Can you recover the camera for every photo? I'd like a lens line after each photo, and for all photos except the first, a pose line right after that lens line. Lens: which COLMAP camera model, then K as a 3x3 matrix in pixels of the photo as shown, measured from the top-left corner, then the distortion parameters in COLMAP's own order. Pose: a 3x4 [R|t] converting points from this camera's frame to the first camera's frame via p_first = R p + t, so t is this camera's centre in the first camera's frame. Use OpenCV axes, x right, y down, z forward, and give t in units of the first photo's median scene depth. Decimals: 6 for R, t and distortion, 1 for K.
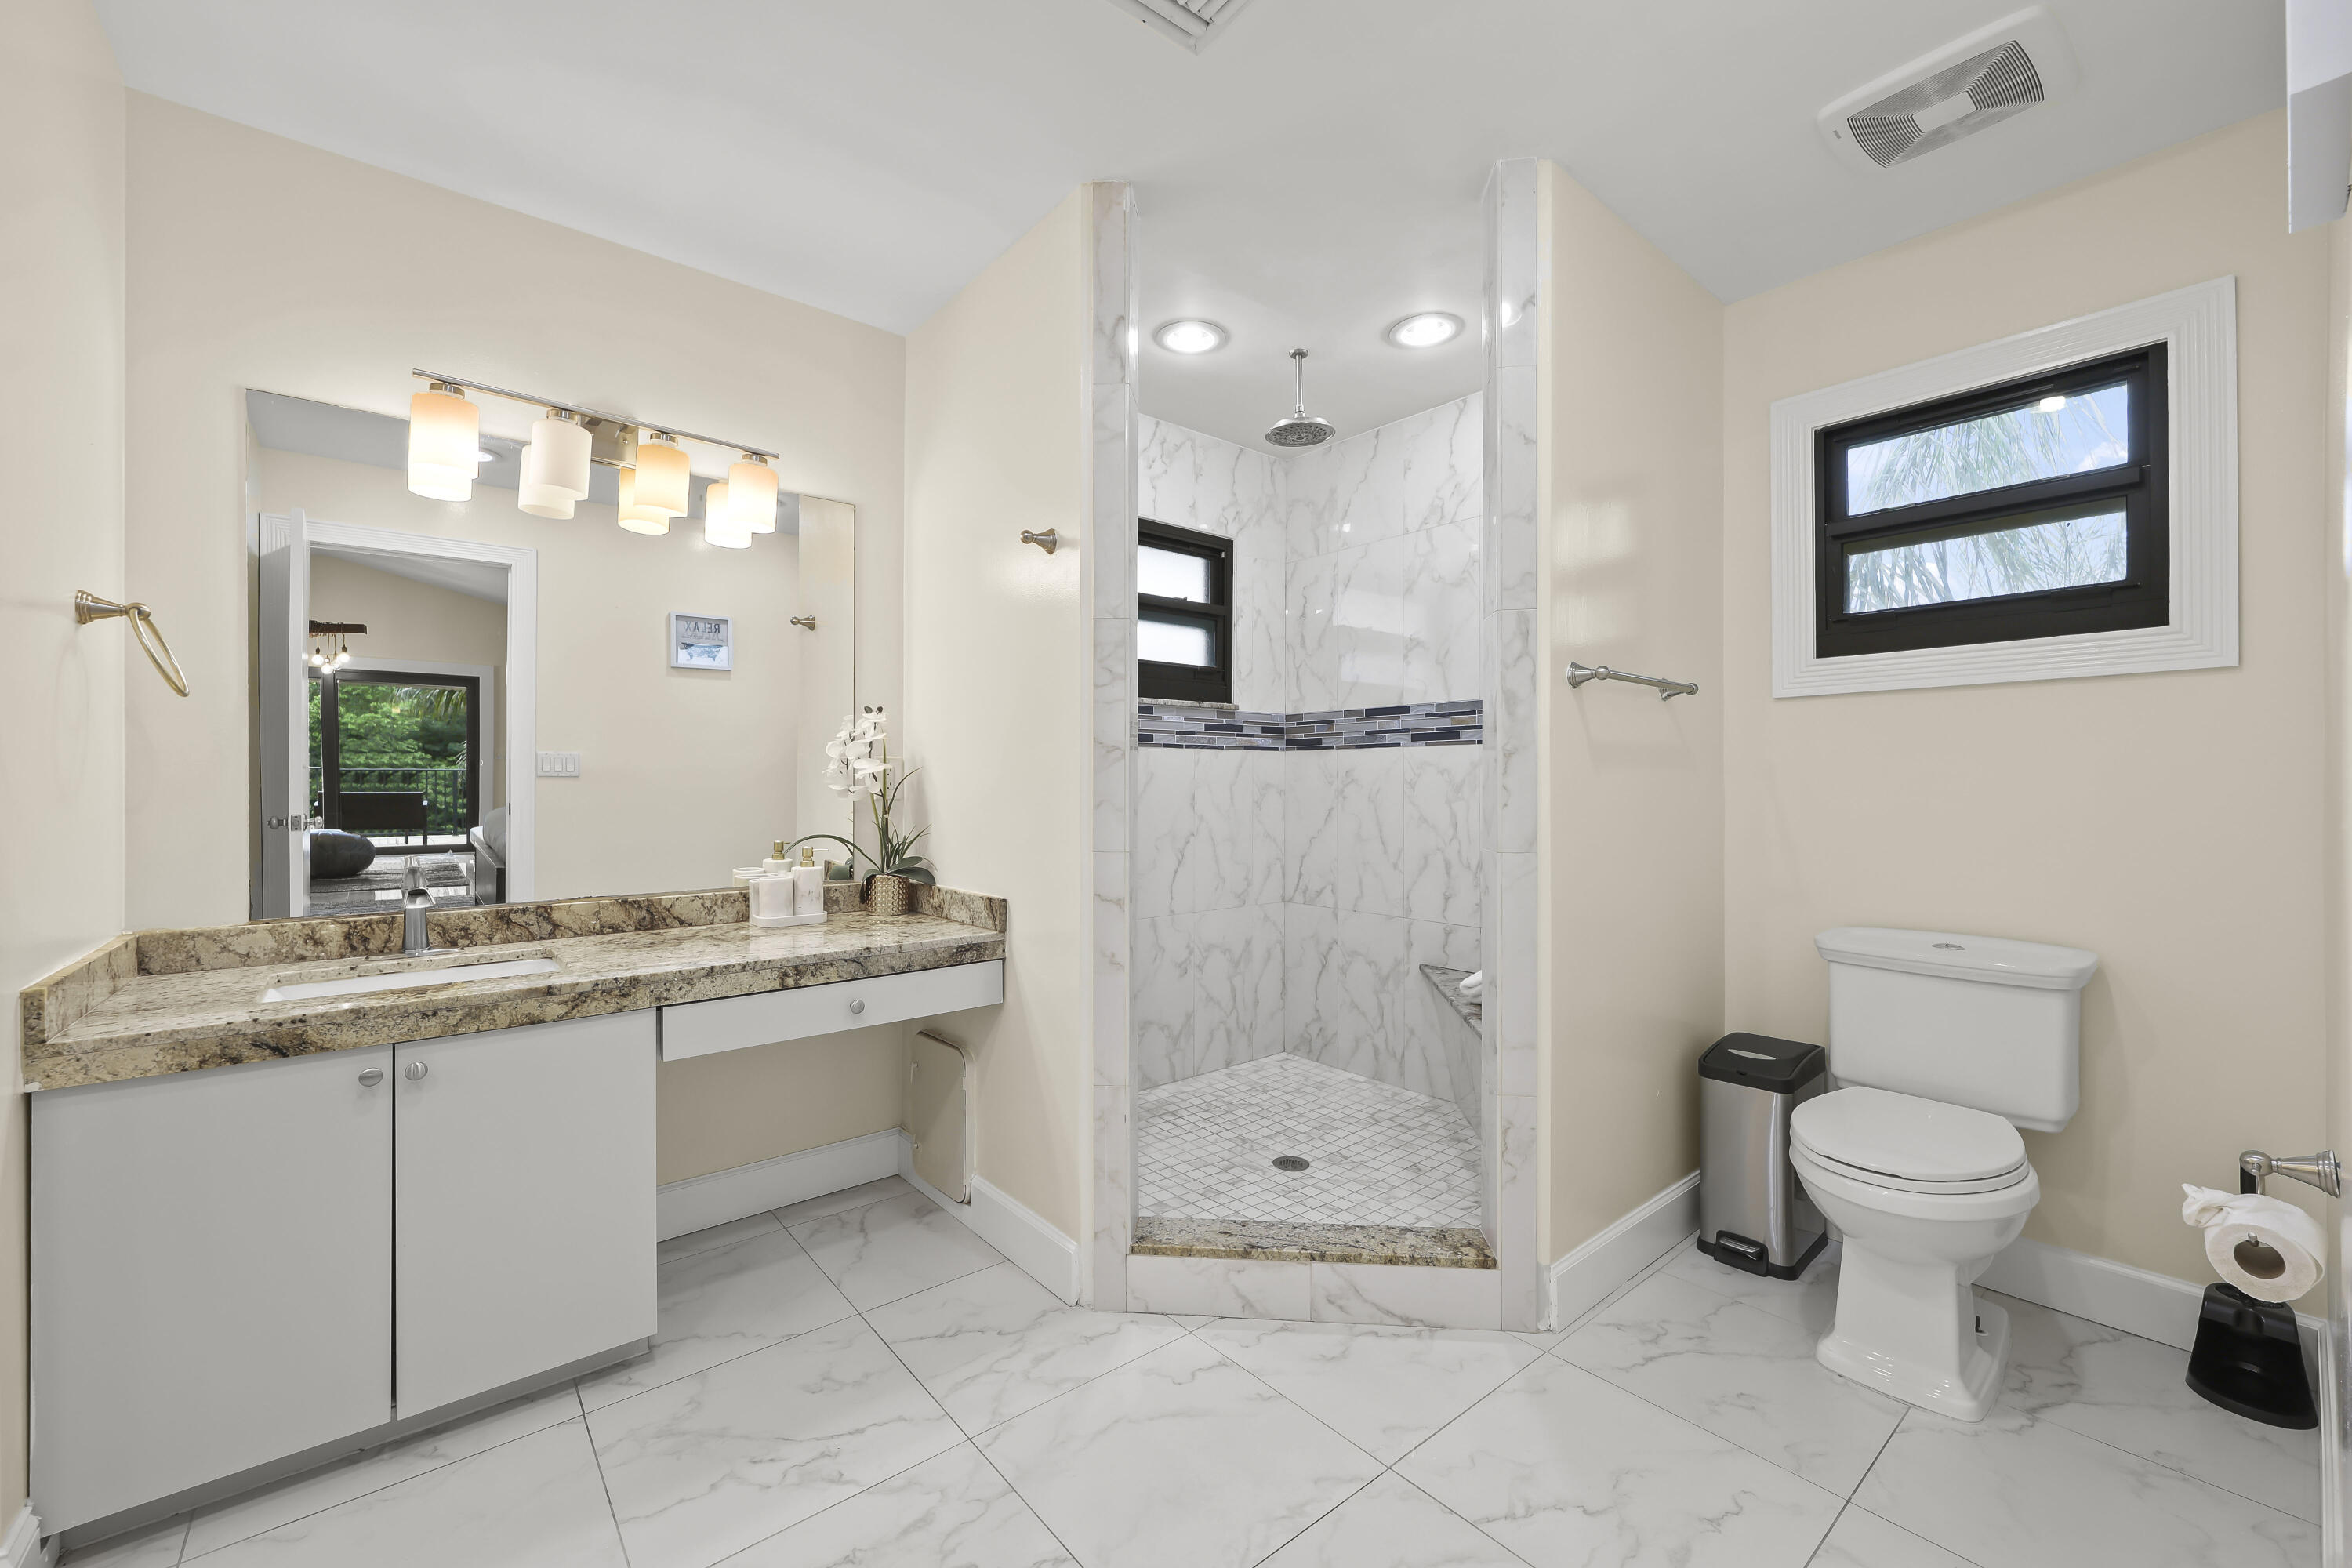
lens RADIAL K [[938.6, 0, 1169.6], [0, 938.6, 779.5], [0, 0, 1]] dist [-0.003785, -0.000281]
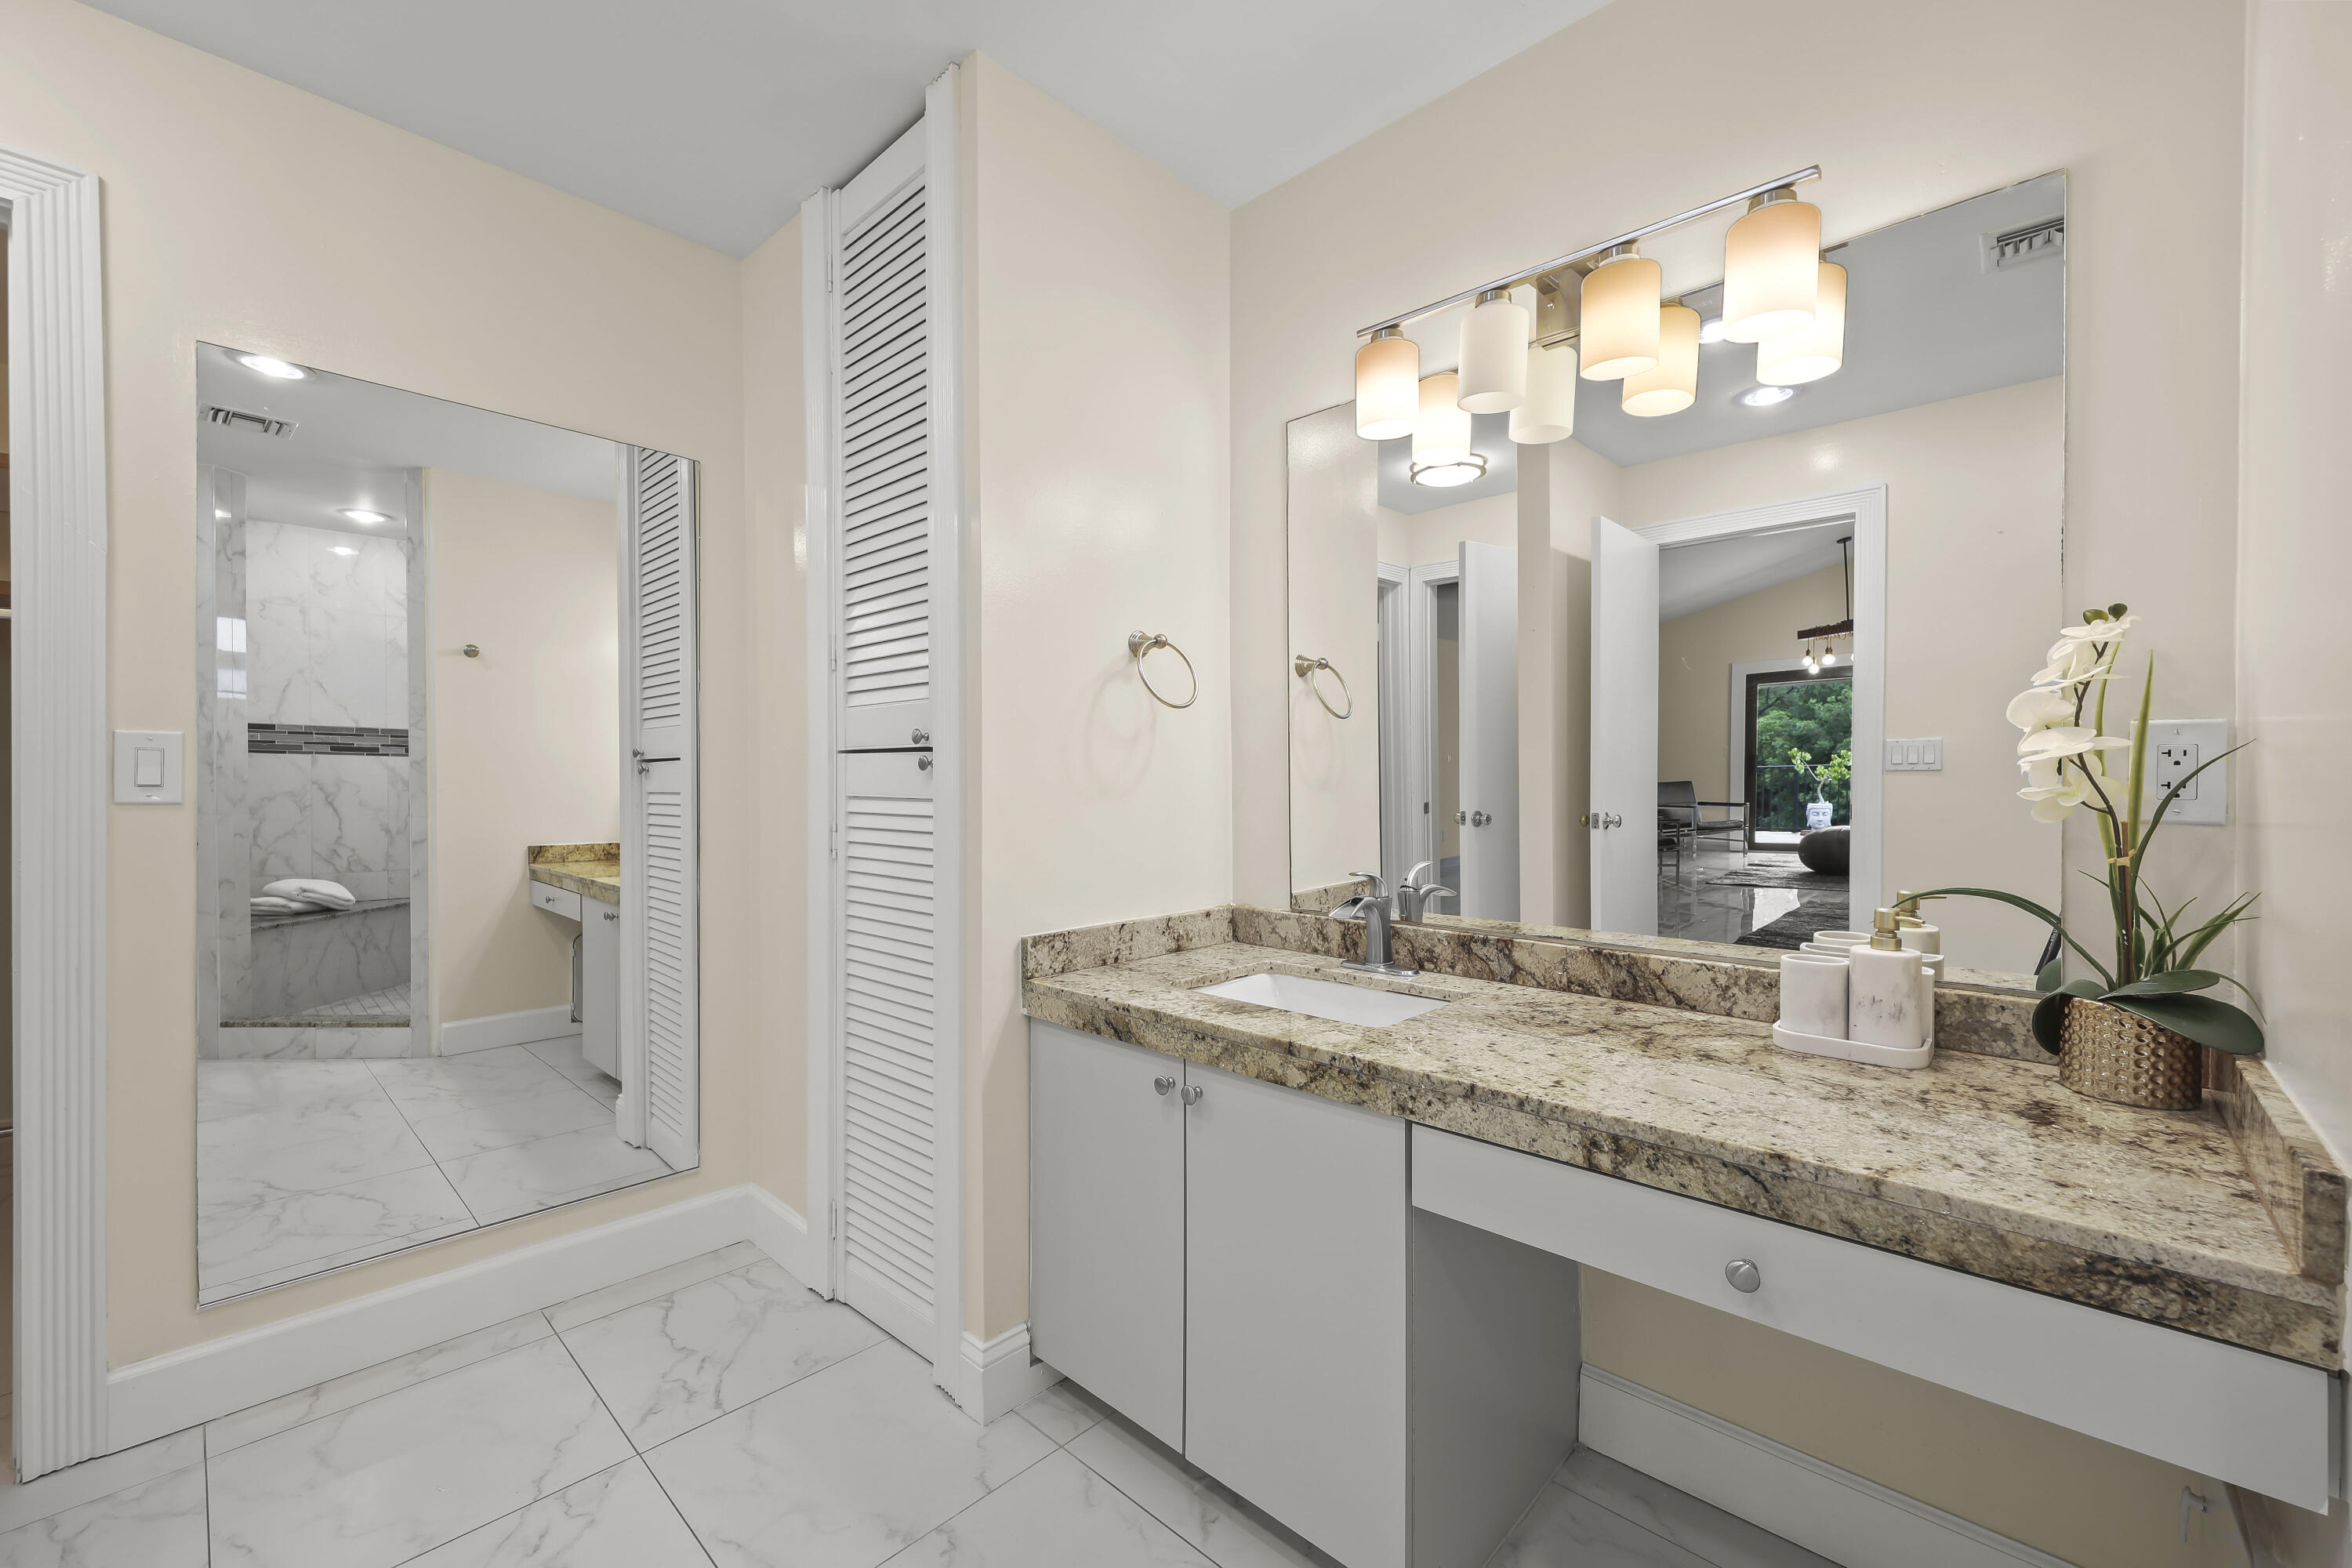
lens RADIAL K [[938.6, 0, 1166.4], [0, 938.6, 793.5], [0, 0, 1]] dist [-0.003785, -0.000281]
pose [[0.112558, 0.011953, -0.993573, 0.087362], [0.003161, 0.999918, 0.012388, 0.002470], [0.993640, -0.004535, 0.112511, 0.699496]]
